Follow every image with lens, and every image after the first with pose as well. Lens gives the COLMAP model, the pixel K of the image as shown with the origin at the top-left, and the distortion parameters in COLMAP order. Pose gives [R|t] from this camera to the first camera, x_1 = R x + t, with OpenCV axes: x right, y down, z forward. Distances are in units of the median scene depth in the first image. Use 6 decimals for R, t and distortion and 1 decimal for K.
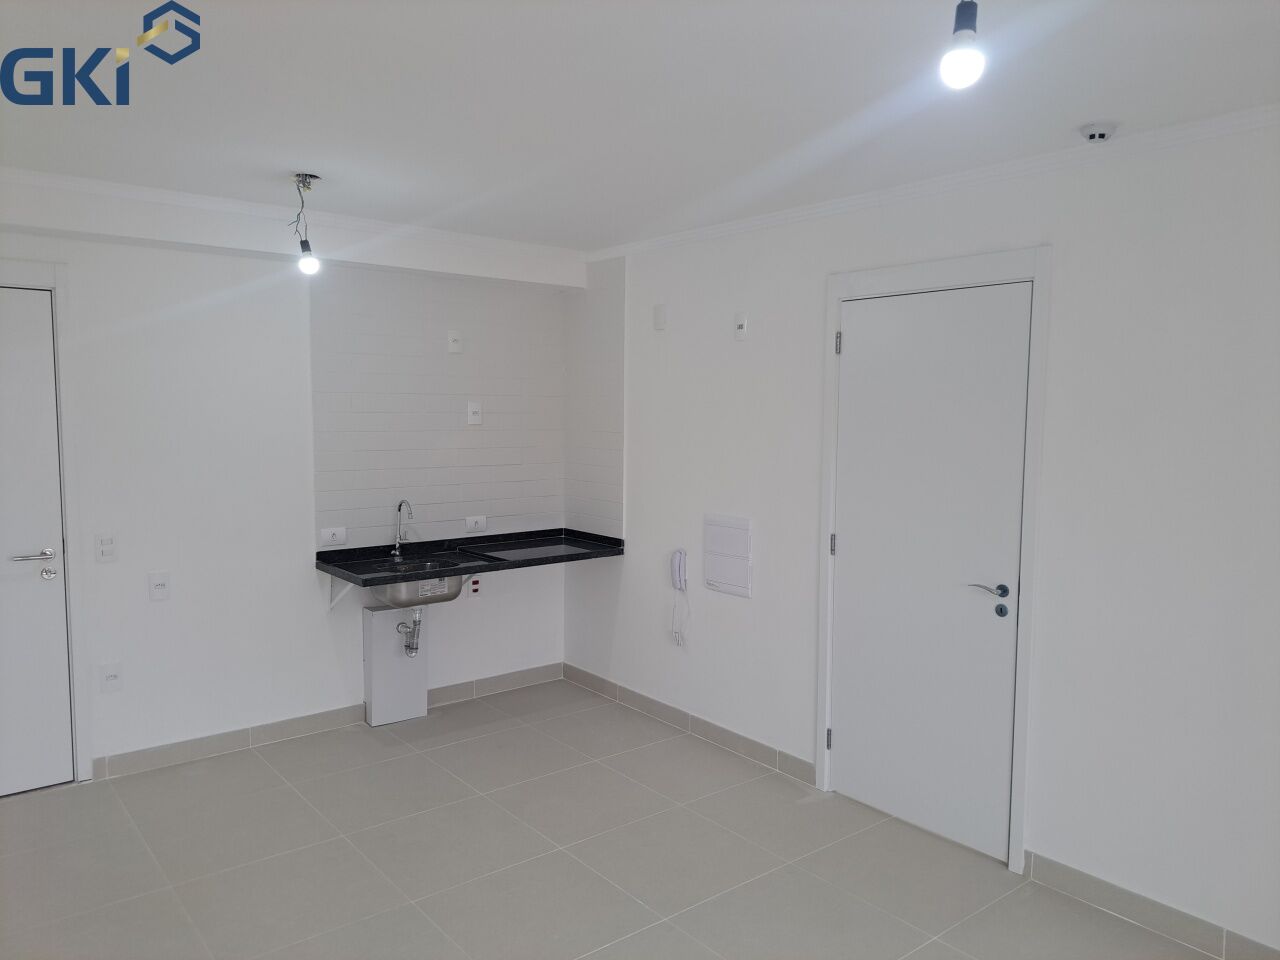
lens RADIAL K [[908.2, 0, 631.4], [0, 908.2, 483.0], [0, 0, 1]] dist [0.084144, -0.105466]
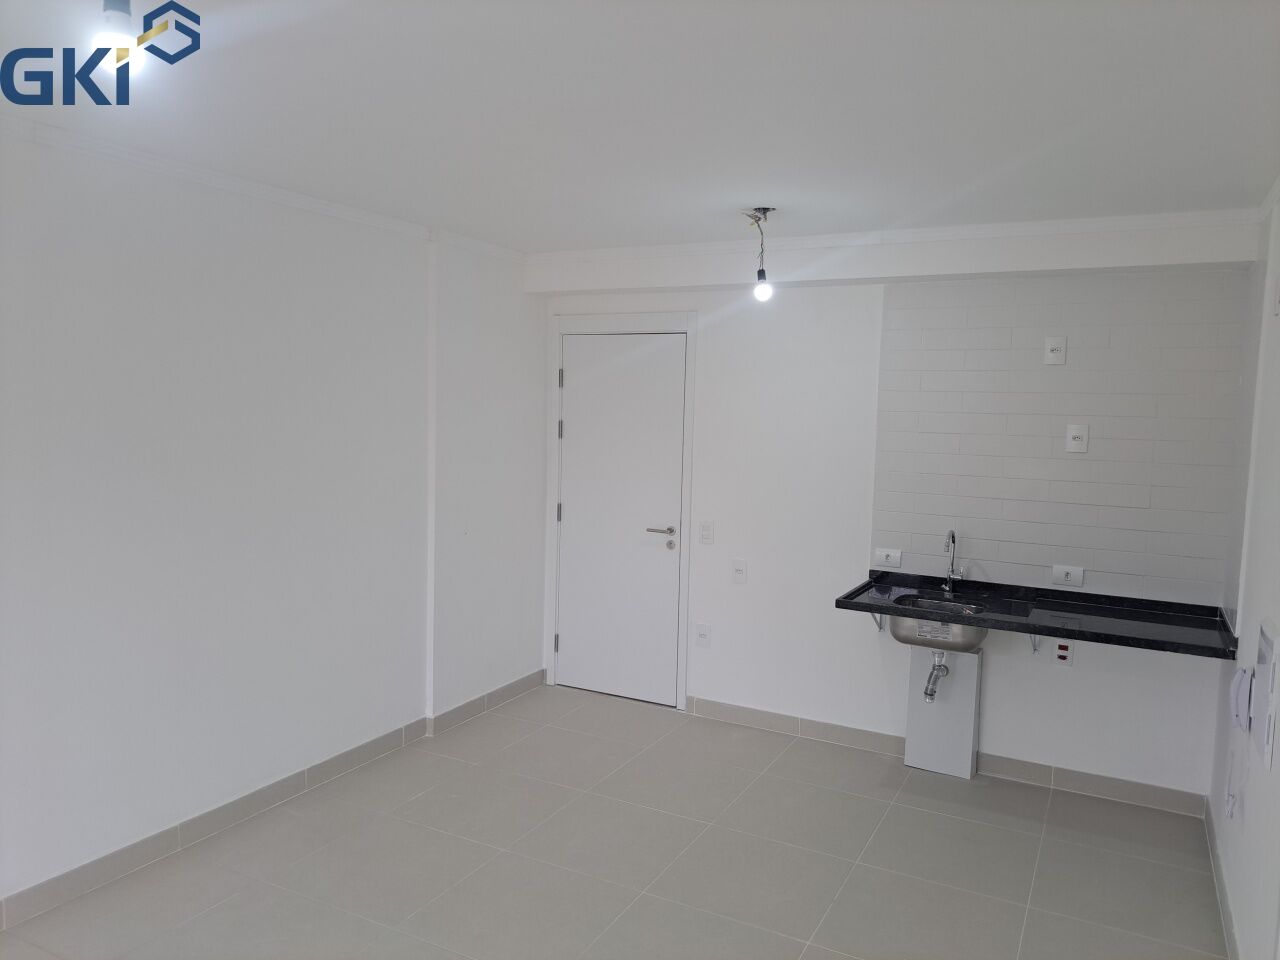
lens RADIAL K [[908.2, 0, 631.4], [0, 908.2, 483.0], [0, 0, 1]] dist [0.084144, -0.105466]
pose [[0.400168, 0.082852, -0.912689, 0.452388], [-0.100118, 0.993896, 0.046327, -0.038791], [0.910957, 0.072838, 0.406021, 0.347739]]
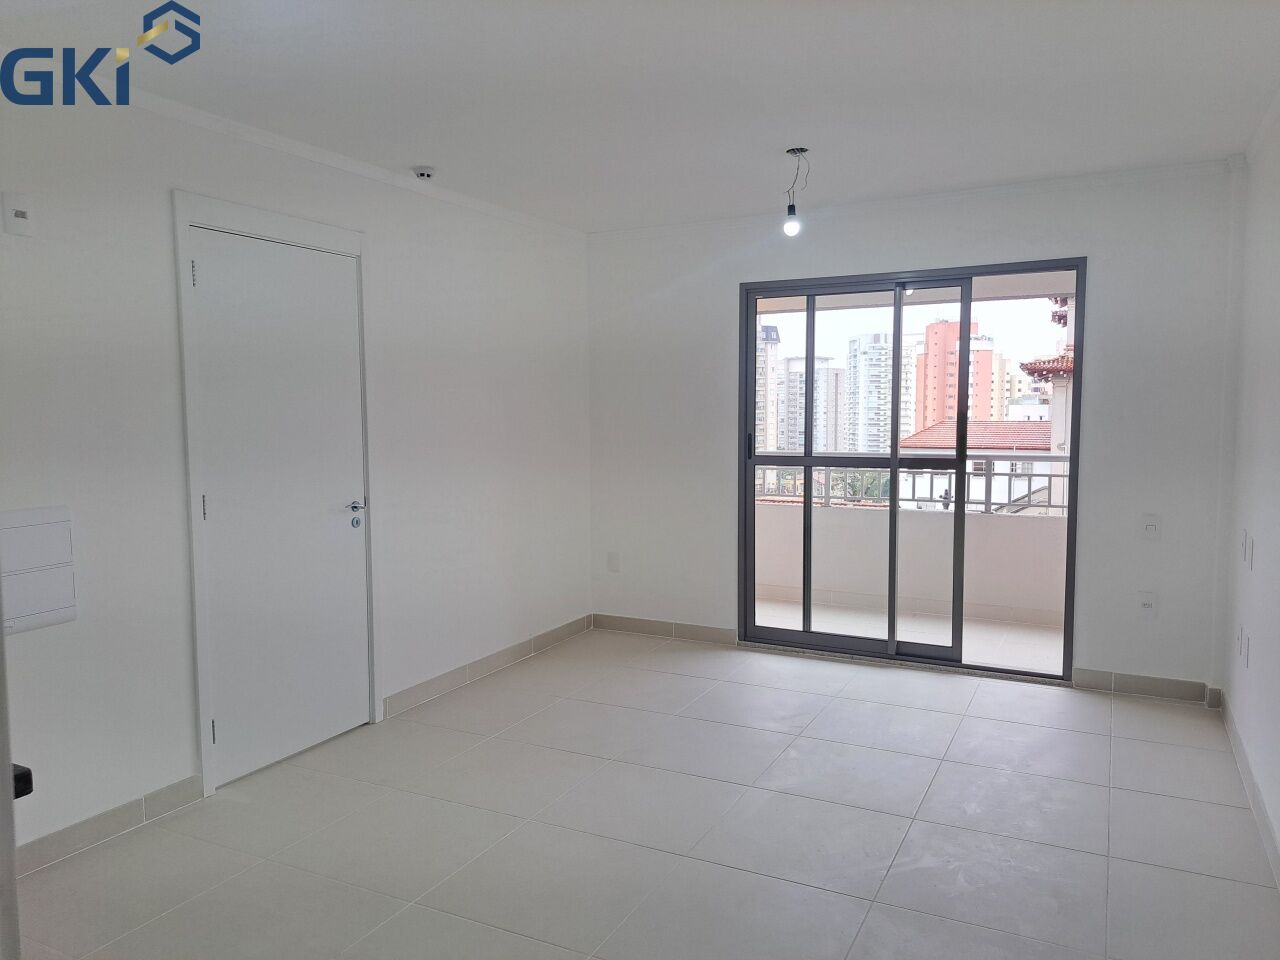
lens RADIAL K [[908.2, 0, 631.4], [0, 908.2, 483.0], [0, 0, 1]] dist [0.084144, -0.105466]
pose [[-0.400437, -0.080329, 0.912796, -0.618686], [0.080700, 0.989188, 0.122454, -0.024867], [-0.912764, 0.122698, -0.389625, 0.810262]]
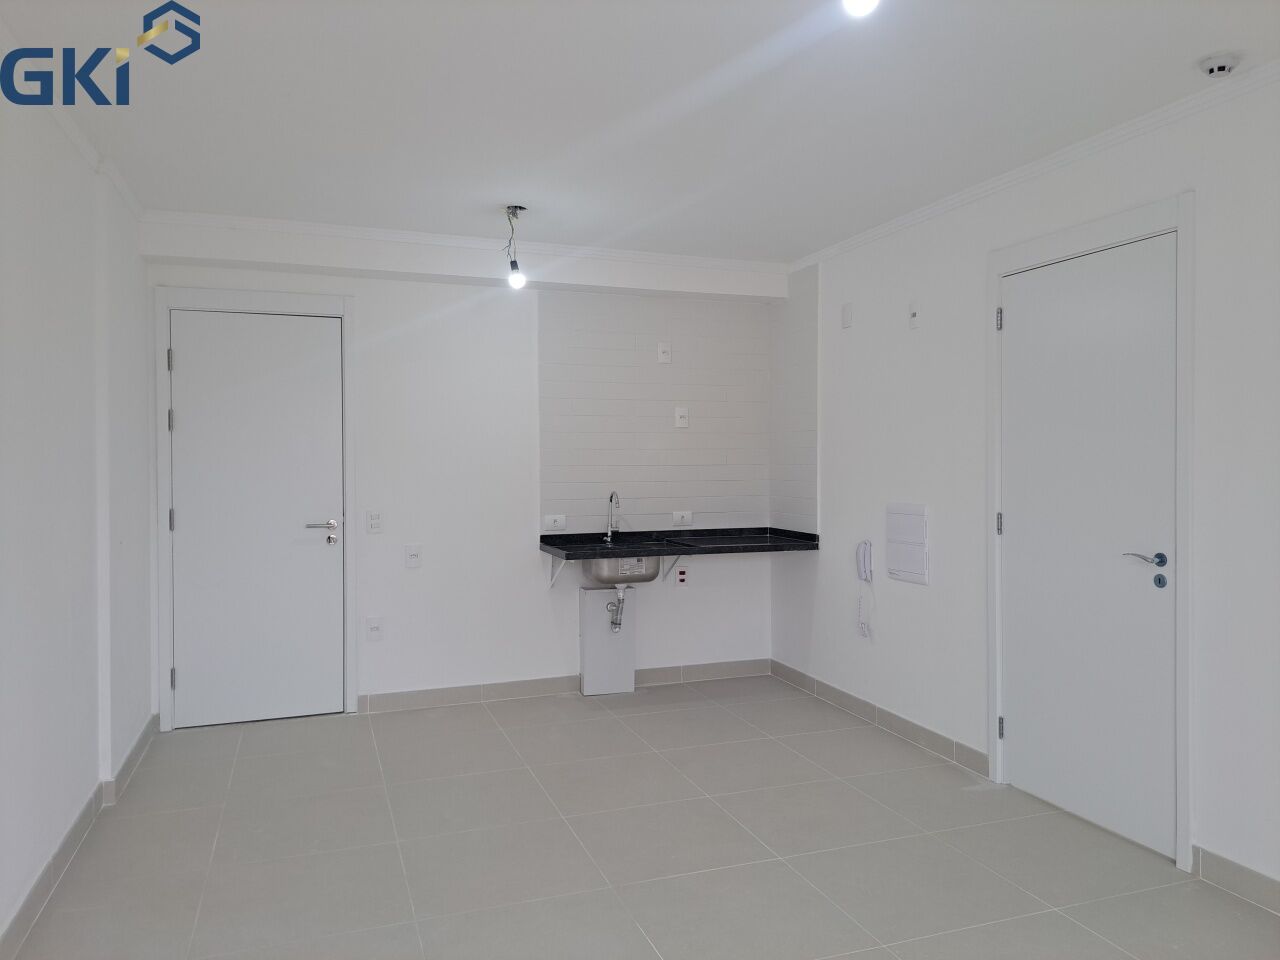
lens RADIAL K [[907.2, 0, 649.6], [0, 907.2, 468.1], [0, 0, 1]] dist [0.099647, -0.105993]
pose [[0.948814, -0.007891, -0.315738, 0.148248], [-0.016400, 0.997108, -0.074204, 0.073063], [0.315411, 0.075584, 0.945940, -0.044945]]
